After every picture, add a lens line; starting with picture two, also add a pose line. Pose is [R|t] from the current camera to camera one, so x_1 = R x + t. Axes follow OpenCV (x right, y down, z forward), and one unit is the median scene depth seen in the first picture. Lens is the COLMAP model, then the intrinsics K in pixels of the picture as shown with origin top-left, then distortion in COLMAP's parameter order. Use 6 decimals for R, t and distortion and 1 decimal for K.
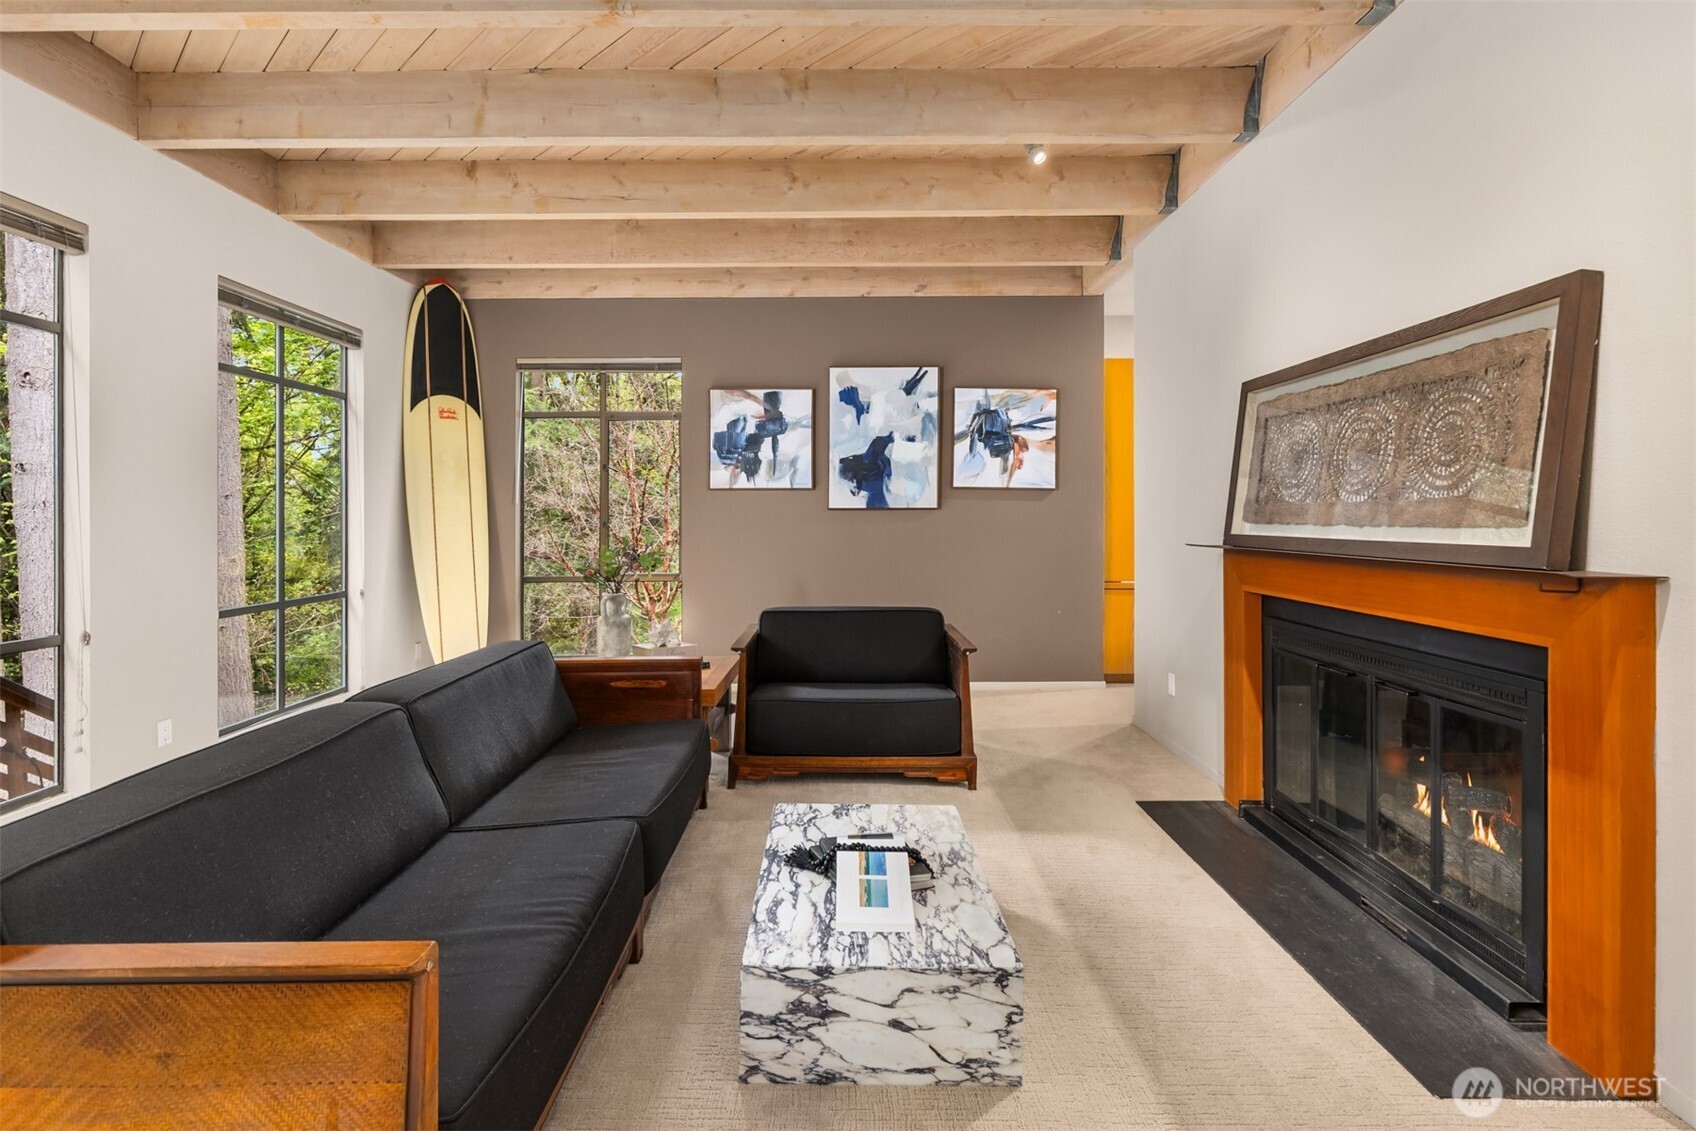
lens RADIAL K [[836.6, 0, 850.6], [0, 836.6, 502.6], [0, 0, 1]] dist [0.000622, -0.000016]
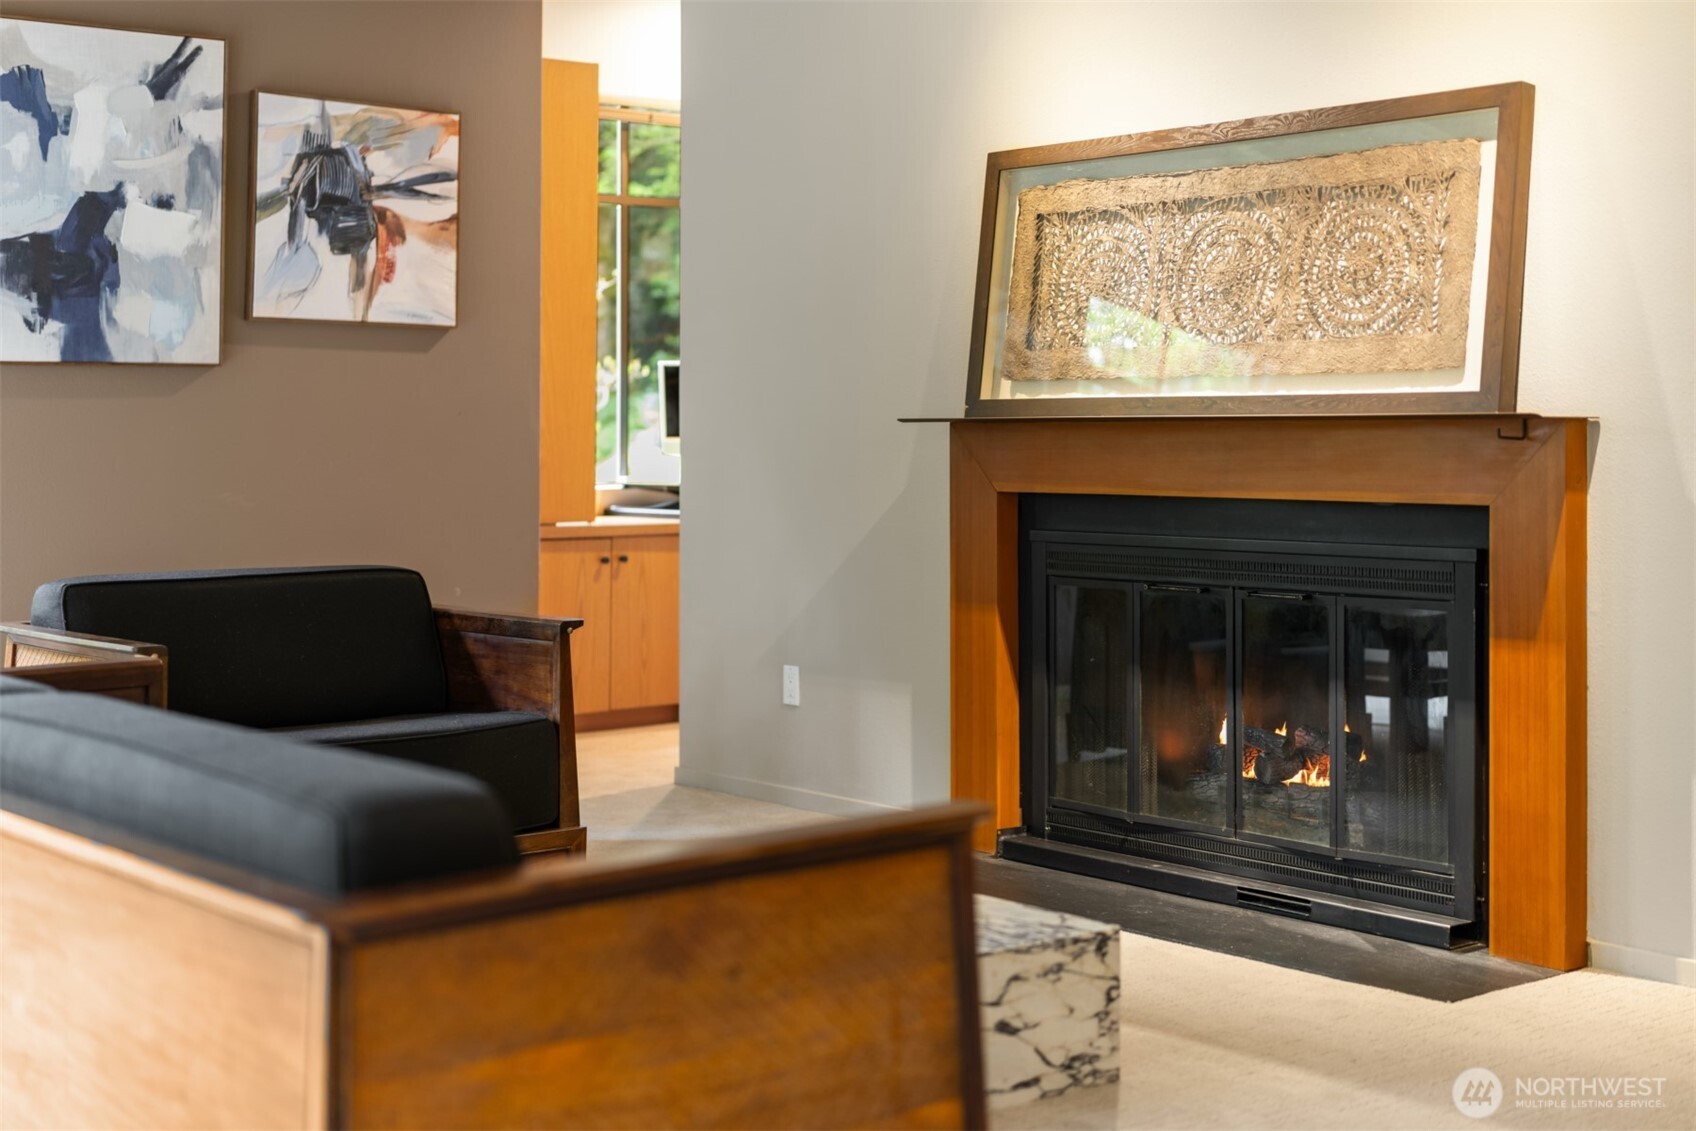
lens RADIAL K [[2325.8, 0, 928.3], [0, 2325.8, 366.7], [0, 0, 1]] dist [-0.003093, -0.041375]
pose [[0.753648, 0.013824, 0.657133, -0.418106], [-0.006182, 0.999884, -0.013944, 0.022664], [-0.657250, 0.006447, 0.753645, -0.155196]]
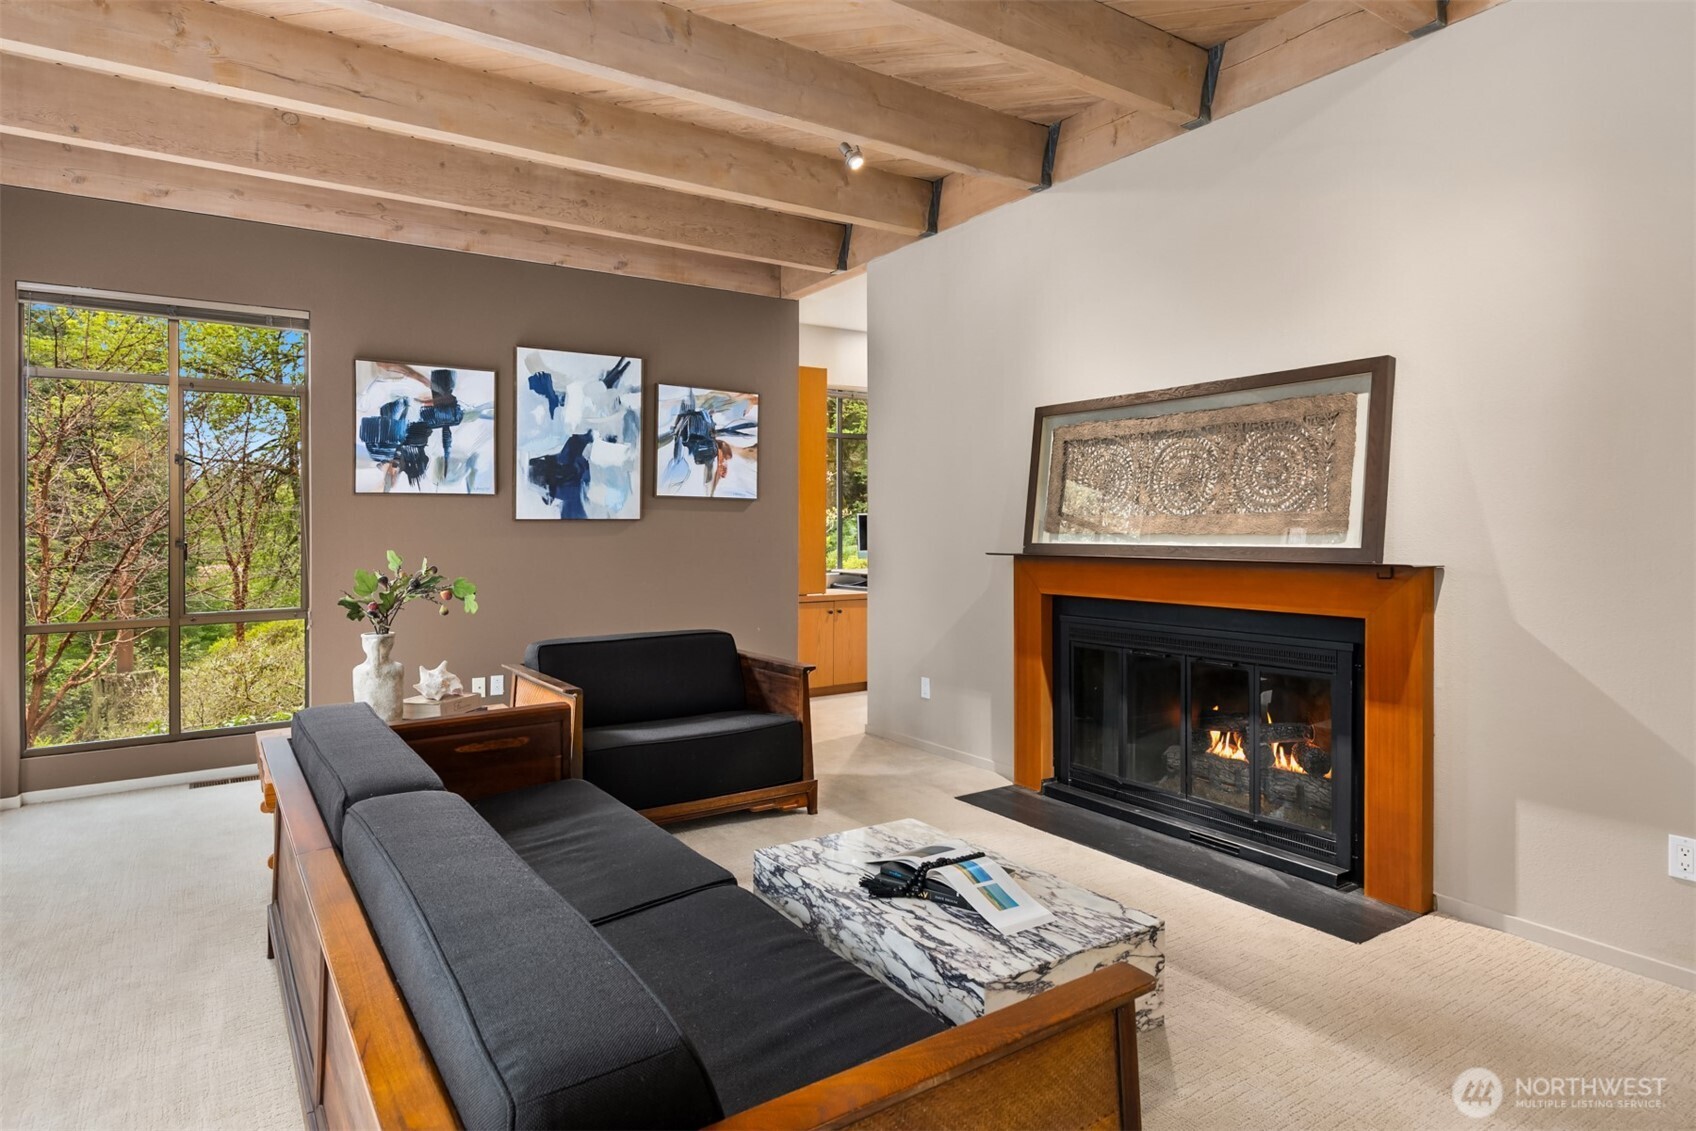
lens RADIAL K [[949.6, 0, 845.0], [0, 949.6, 522.4], [0, 0, 1]] dist [0.002094, 0.000788]
pose [[0.831284, 0.000453, 0.555848, -0.275255], [-0.005497, 0.999957, 0.007406, 0.001222], [-0.555821, -0.009212, 0.831251, 0.052409]]
